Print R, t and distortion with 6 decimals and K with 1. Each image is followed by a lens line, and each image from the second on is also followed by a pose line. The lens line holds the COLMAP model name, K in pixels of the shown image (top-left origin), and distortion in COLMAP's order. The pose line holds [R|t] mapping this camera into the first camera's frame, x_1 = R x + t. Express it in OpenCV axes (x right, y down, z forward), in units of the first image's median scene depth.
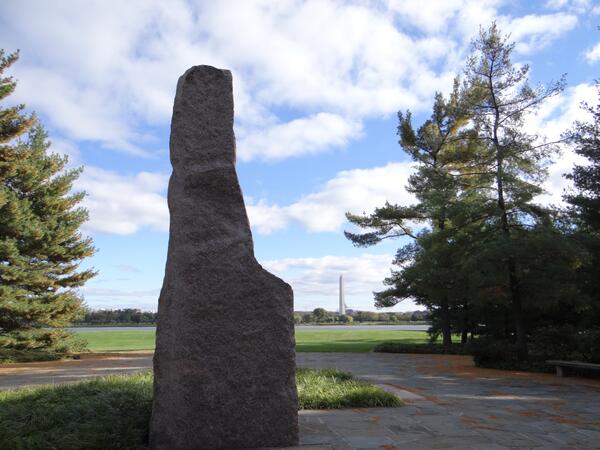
lens RADIAL K [[479.0, 0, 300.0], [0, 479.0, 225.0], [0, 0, 1]] dist [0.013099, 0.008020]
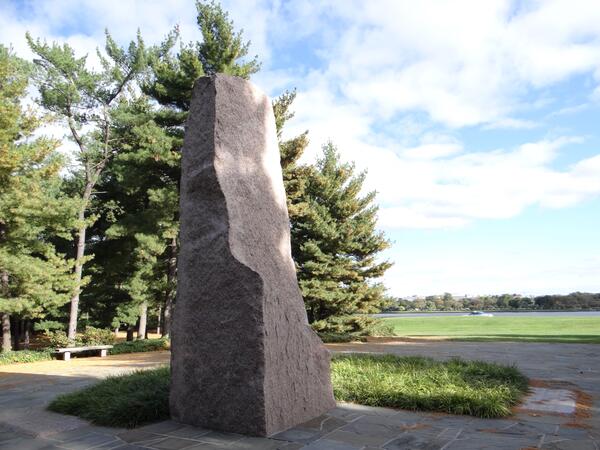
lens RADIAL K [[479.0, 0, 300.0], [0, 479.0, 225.0], [0, 0, 1]] dist [0.013099, 0.008020]
pose [[0.732466, -0.128823, -0.668504, 0.178376], [0.148169, 0.988561, -0.028153, 0.017287], [0.664484, -0.078431, 0.743175, 0.085578]]
